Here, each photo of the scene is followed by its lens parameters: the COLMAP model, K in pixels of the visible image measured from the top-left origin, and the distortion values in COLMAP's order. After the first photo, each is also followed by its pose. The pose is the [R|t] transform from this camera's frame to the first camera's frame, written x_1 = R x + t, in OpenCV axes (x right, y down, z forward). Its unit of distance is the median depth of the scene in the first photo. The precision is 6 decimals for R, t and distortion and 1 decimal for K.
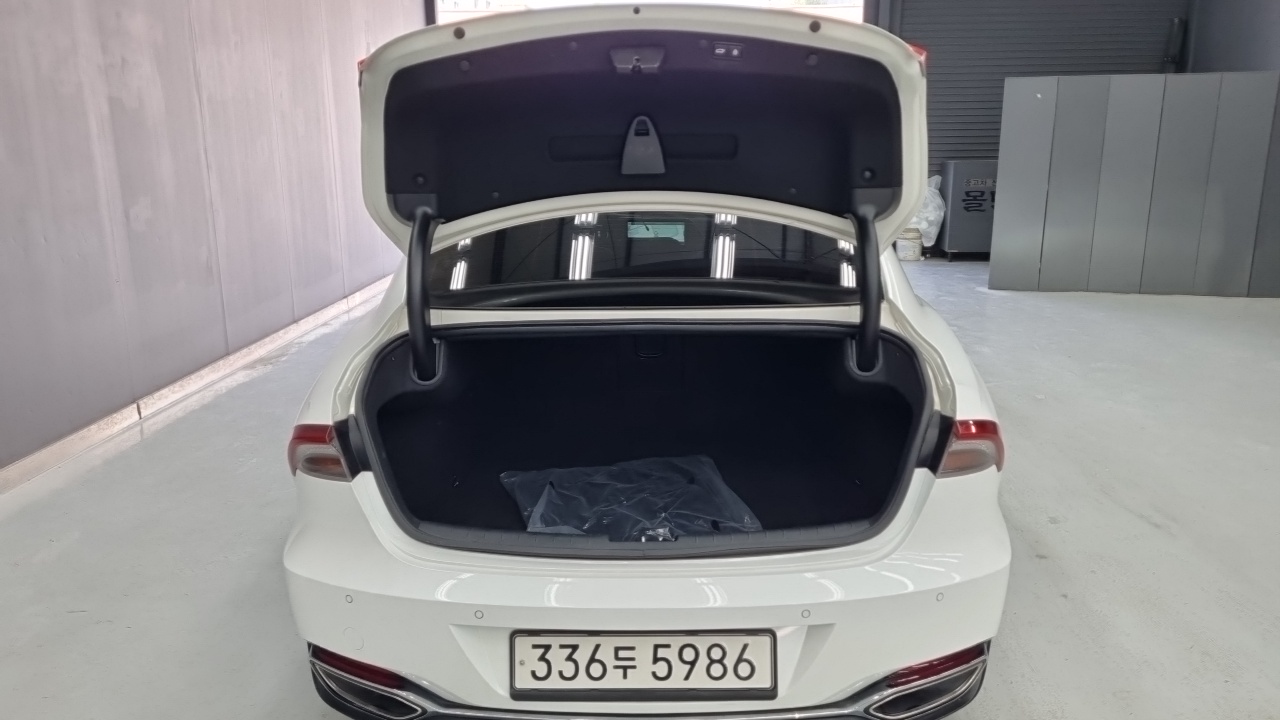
lens RADIAL K [[938.7, 0, 652.7], [0, 938.7, 362.4], [0, 0, 1]] dist [0.029279, -0.022886]
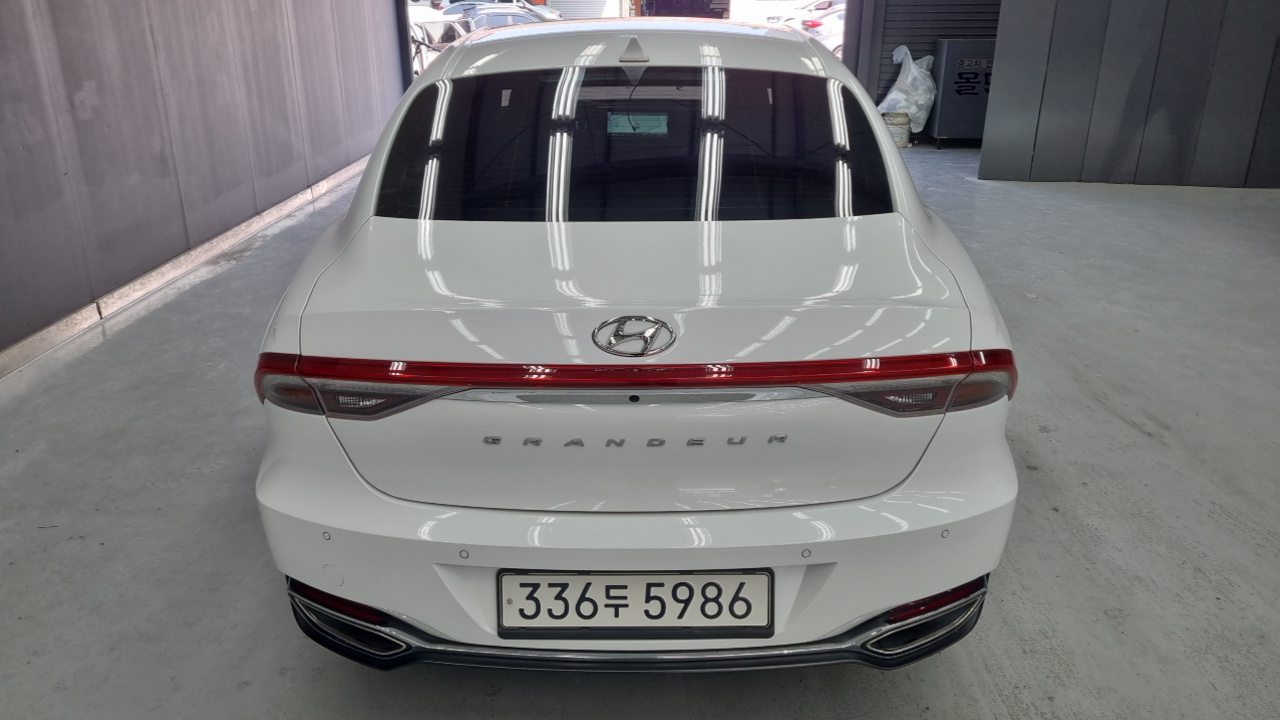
lens RADIAL K [[938.7, 0, 632.0], [0, 938.7, 361.2], [0, 0, 1]] dist [0.029279, -0.022886]
pose [[0.999955, -0.000985, 0.009460, -0.013271], [-0.000219, 0.991971, 0.126467, -0.027657], [-0.009508, -0.126463, 0.991926, 0.044179]]
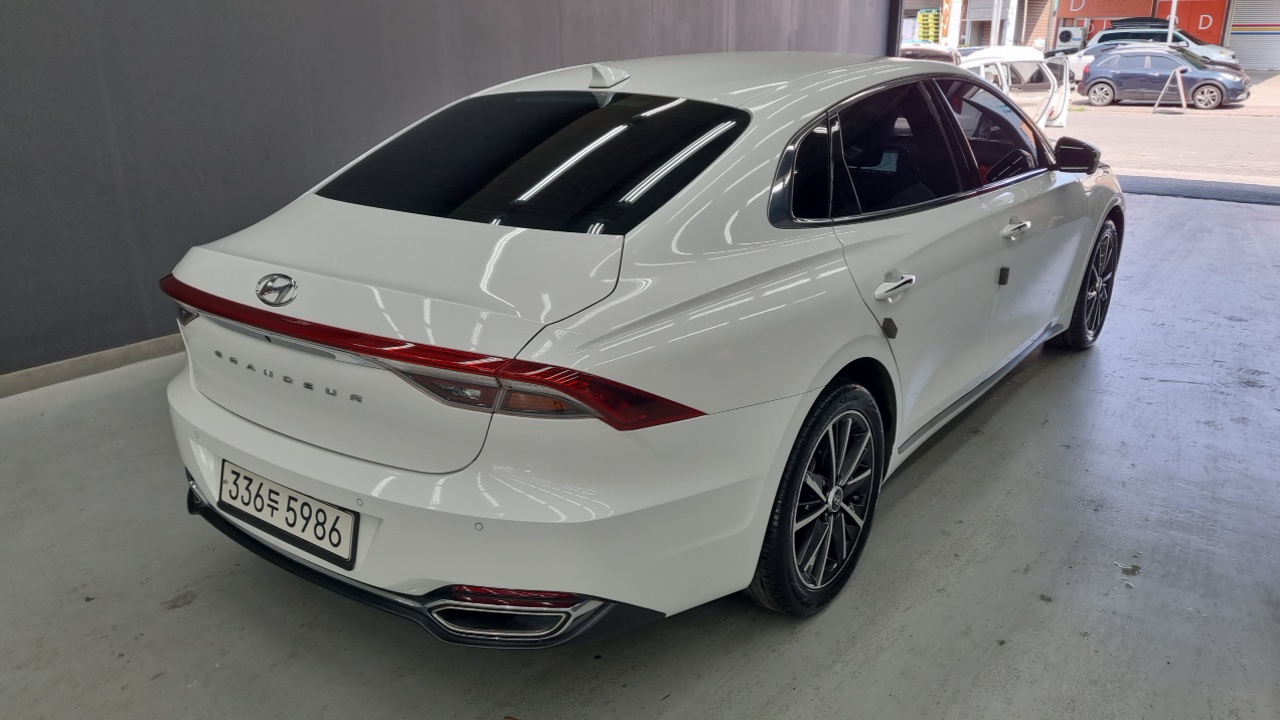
lens RADIAL K [[938.7, 0, 639.5], [0, 938.7, 351.9], [0, 0, 1]] dist [0.029279, -0.022886]
pose [[0.816119, 0.181880, -0.548516, 0.576247], [-0.137507, 0.983037, 0.121369, -0.048516], [0.561286, -0.023627, 0.827285, 0.159294]]
